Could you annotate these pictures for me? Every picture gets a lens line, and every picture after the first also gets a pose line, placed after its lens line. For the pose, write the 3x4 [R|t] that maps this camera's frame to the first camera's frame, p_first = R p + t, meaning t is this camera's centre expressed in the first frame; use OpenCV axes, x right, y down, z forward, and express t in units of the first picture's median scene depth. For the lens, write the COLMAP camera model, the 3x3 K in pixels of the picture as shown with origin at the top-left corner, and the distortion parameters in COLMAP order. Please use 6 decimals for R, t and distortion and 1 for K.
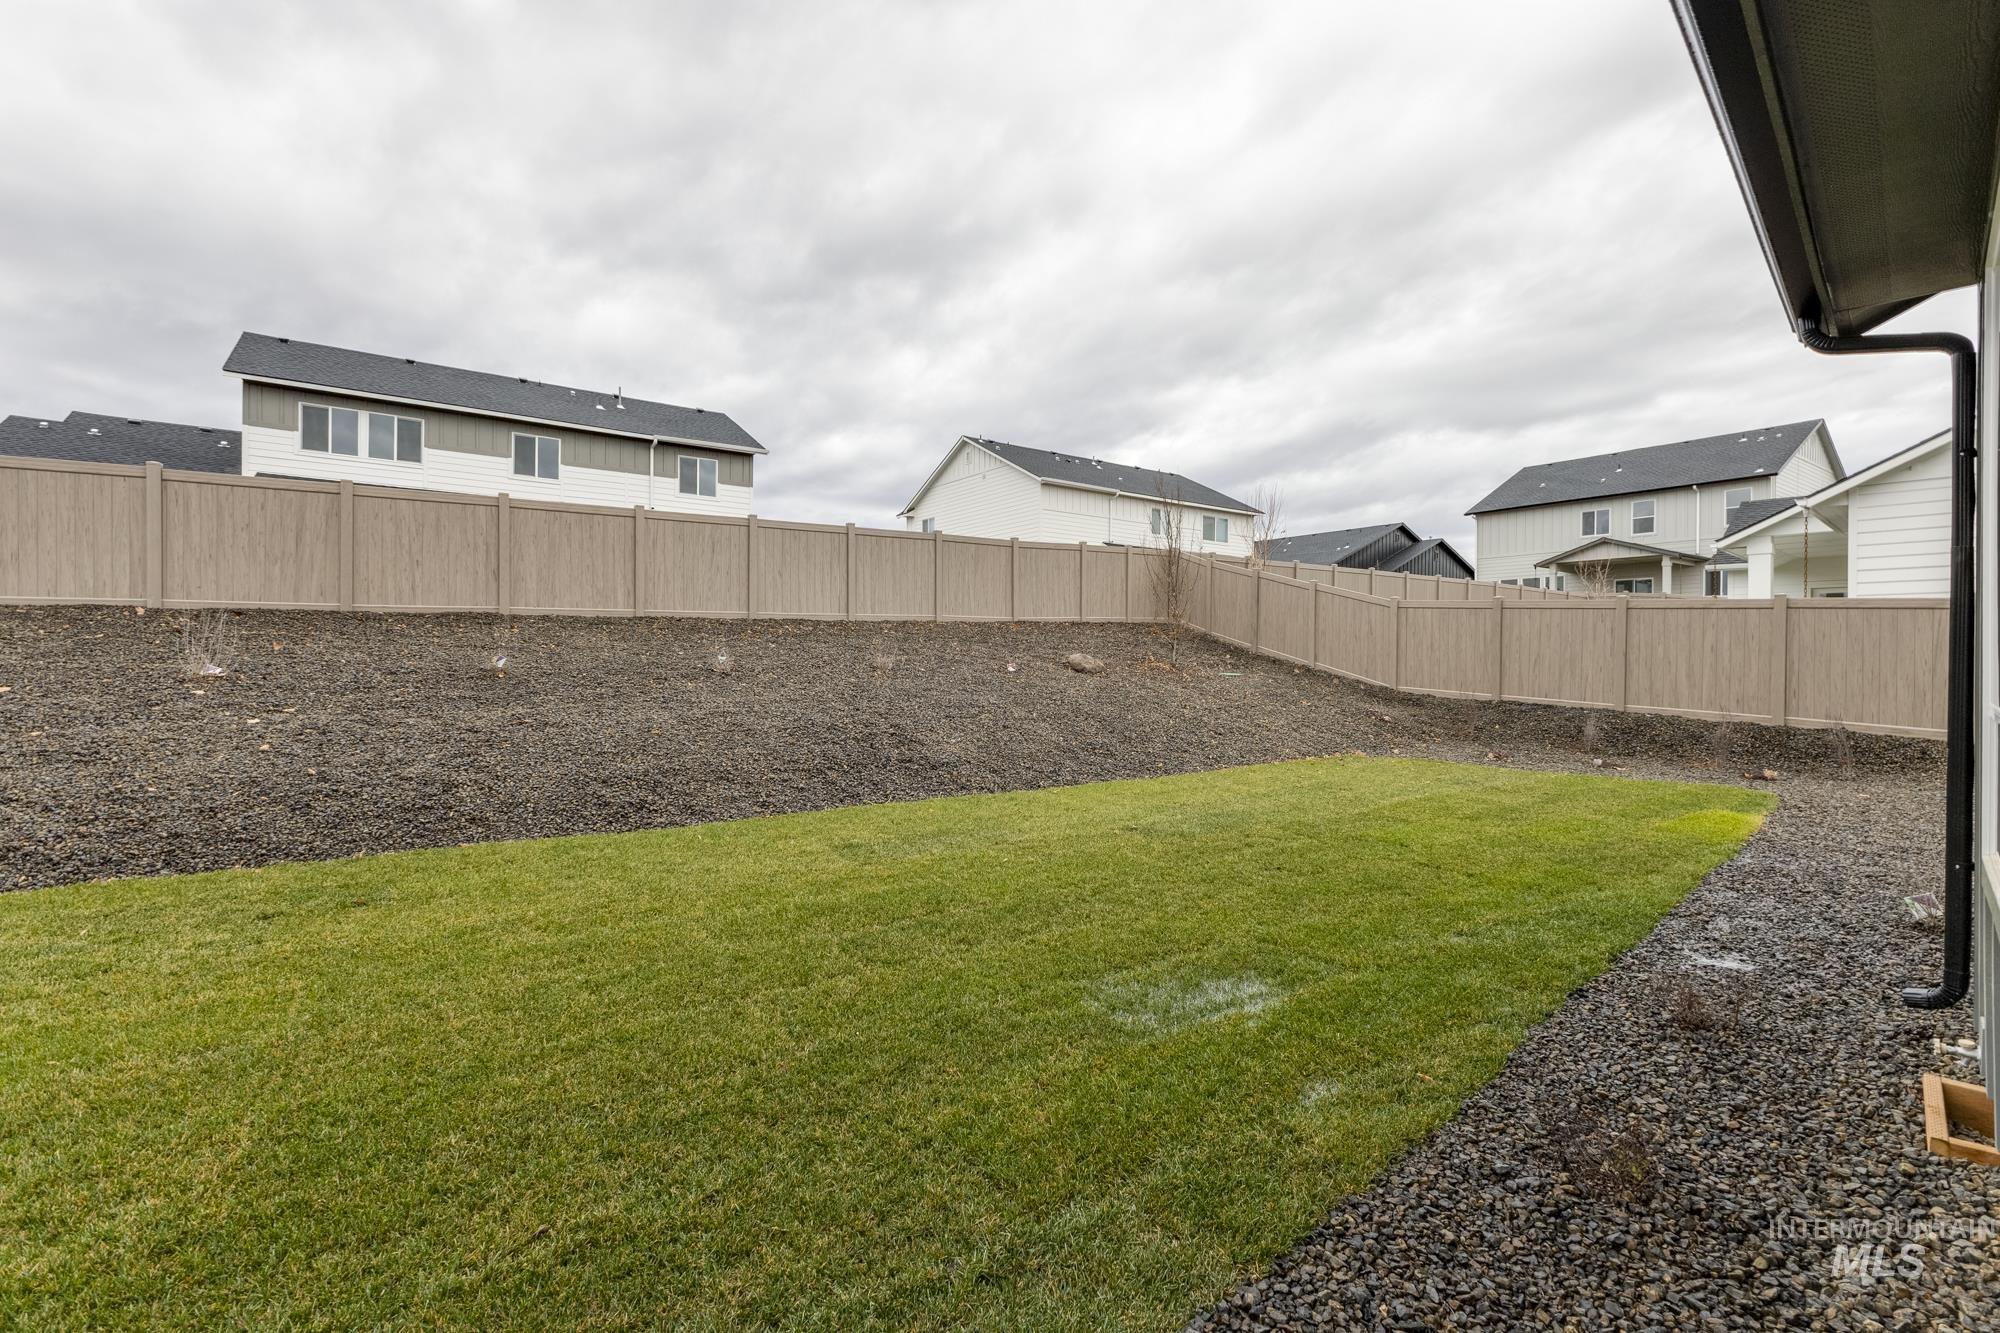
lens RADIAL K [[866.1, 0, 1000.1], [0, 866.1, 663.5], [0, 0, 1]] dist [0.011809, -0.004718]
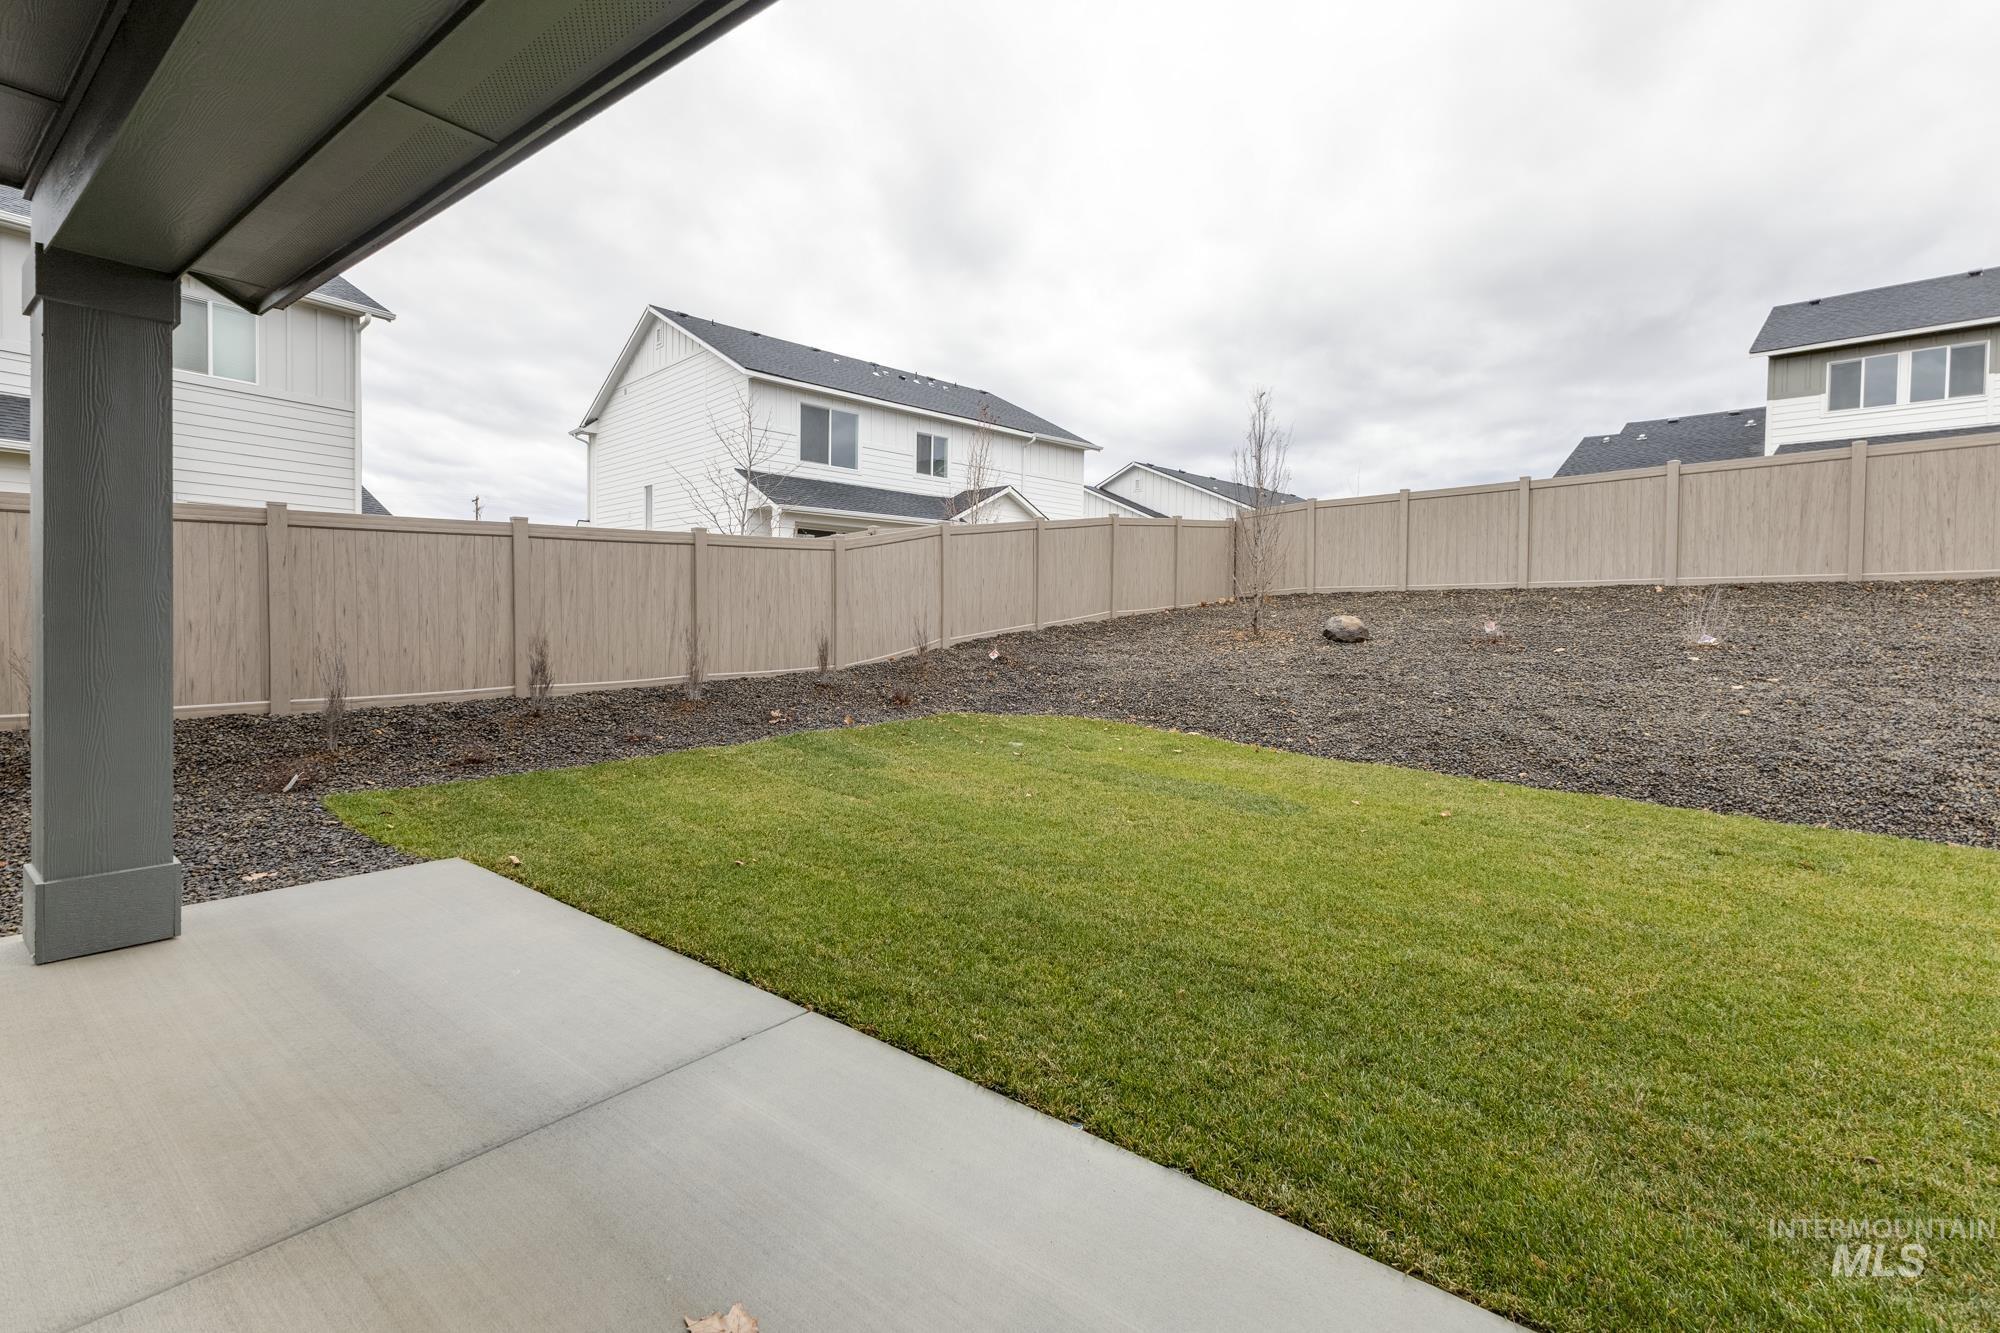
lens RADIAL K [[866.1, 0, 977.9], [0, 866.1, 627.1], [0, 0, 1]] dist [0.011809, -0.004718]
pose [[0.110662, 0.010937, -0.993798, 0.089019], [-0.019716, 0.999767, 0.008807, -0.000239], [0.993663, 0.018619, 0.110852, -0.050147]]
